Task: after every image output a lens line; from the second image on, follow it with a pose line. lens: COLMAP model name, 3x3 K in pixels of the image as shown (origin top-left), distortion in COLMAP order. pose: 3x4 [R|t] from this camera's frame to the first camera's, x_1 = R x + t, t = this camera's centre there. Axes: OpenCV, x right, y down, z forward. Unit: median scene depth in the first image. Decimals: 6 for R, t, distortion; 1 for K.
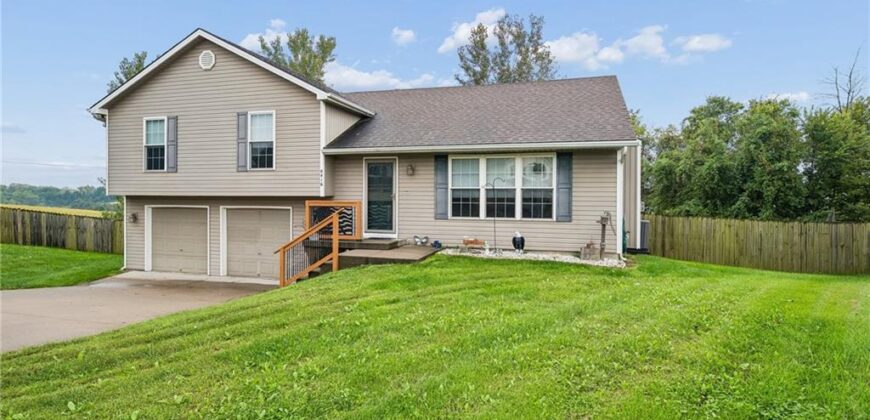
lens RADIAL K [[445.8, 0, 436.4], [0, 445.8, 206.8], [0, 0, 1]] dist [-0.004442, 0.000186]
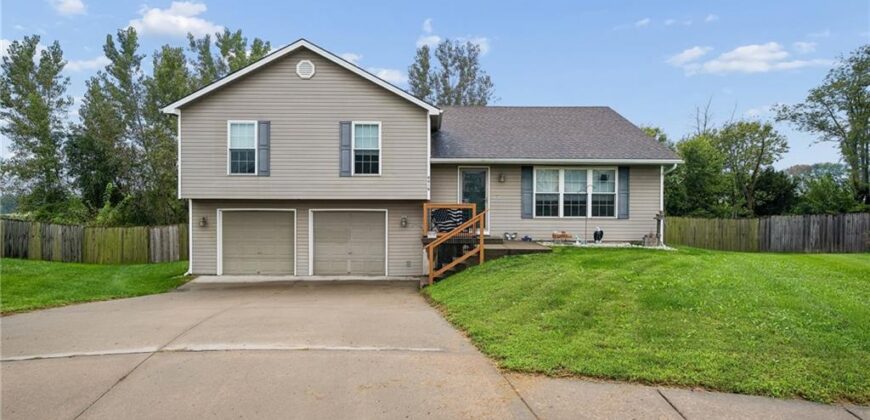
lens RADIAL K [[419.8, 0, 433.1], [0, 419.8, 214.6], [0, 0, 1]] dist [-0.002988, -0.000389]
pose [[0.959920, -0.008751, 0.280137, -0.522955], [0.006470, 0.999938, 0.009068, 0.004852], [-0.280199, -0.006892, 0.959917, -0.034712]]
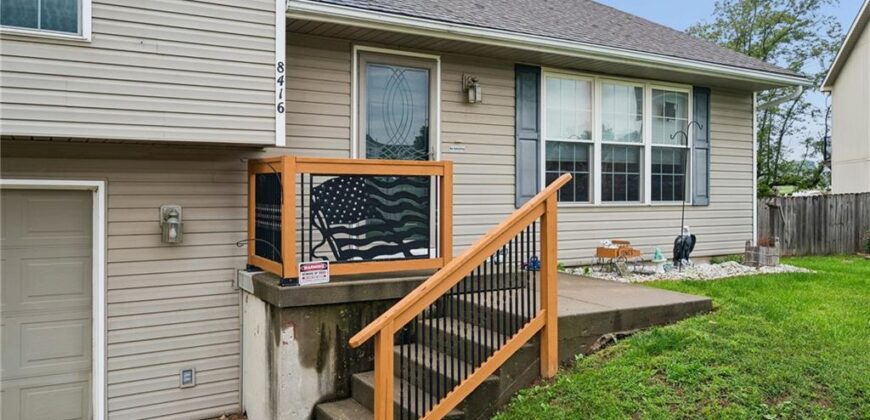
lens RADIAL K [[683.5, 0, 436.9], [0, 683.5, 206.6], [0, 0, 1]] dist [-0.014361, -0.001789]
pose [[0.679154, -0.021704, 0.733675, -0.516547], [0.012013, 0.999758, 0.018455, 0.011660], [-0.733898, -0.003720, 0.679250, 0.558408]]
